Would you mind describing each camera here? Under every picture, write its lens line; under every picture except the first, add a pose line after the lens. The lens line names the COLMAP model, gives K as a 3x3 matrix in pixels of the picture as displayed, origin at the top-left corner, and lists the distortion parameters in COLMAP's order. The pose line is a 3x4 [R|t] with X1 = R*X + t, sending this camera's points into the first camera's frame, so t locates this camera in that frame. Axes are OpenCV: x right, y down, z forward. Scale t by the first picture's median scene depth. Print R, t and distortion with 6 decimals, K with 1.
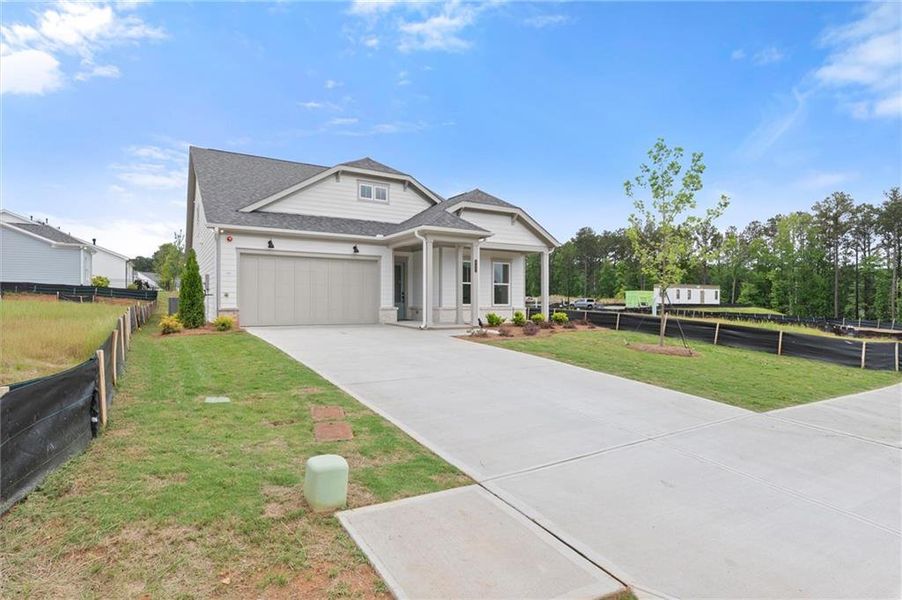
lens RADIAL K [[451.9, 0, 447.8], [0, 451.9, 300.9], [0, 0, 1]] dist [0.001391, -0.000248]
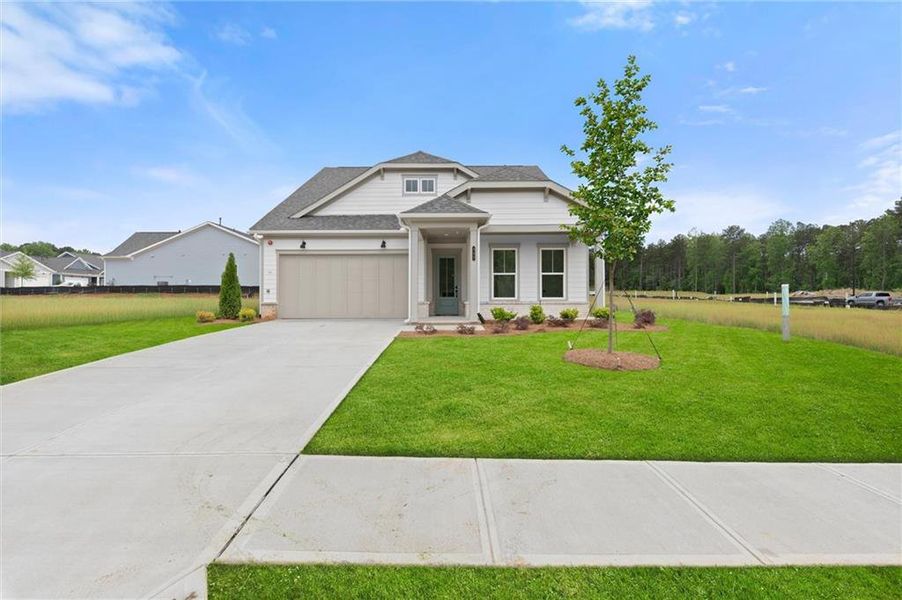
lens RADIAL K [[451.9, 0, 444.7], [0, 451.9, 300.1], [0, 0, 1]] dist [0.001391, -0.000248]
pose [[0.865248, -0.006320, -0.501305, 0.418953], [0.008049, 0.999967, 0.001286, 0.010719], [0.501280, -0.005148, 0.865270, 0.192582]]
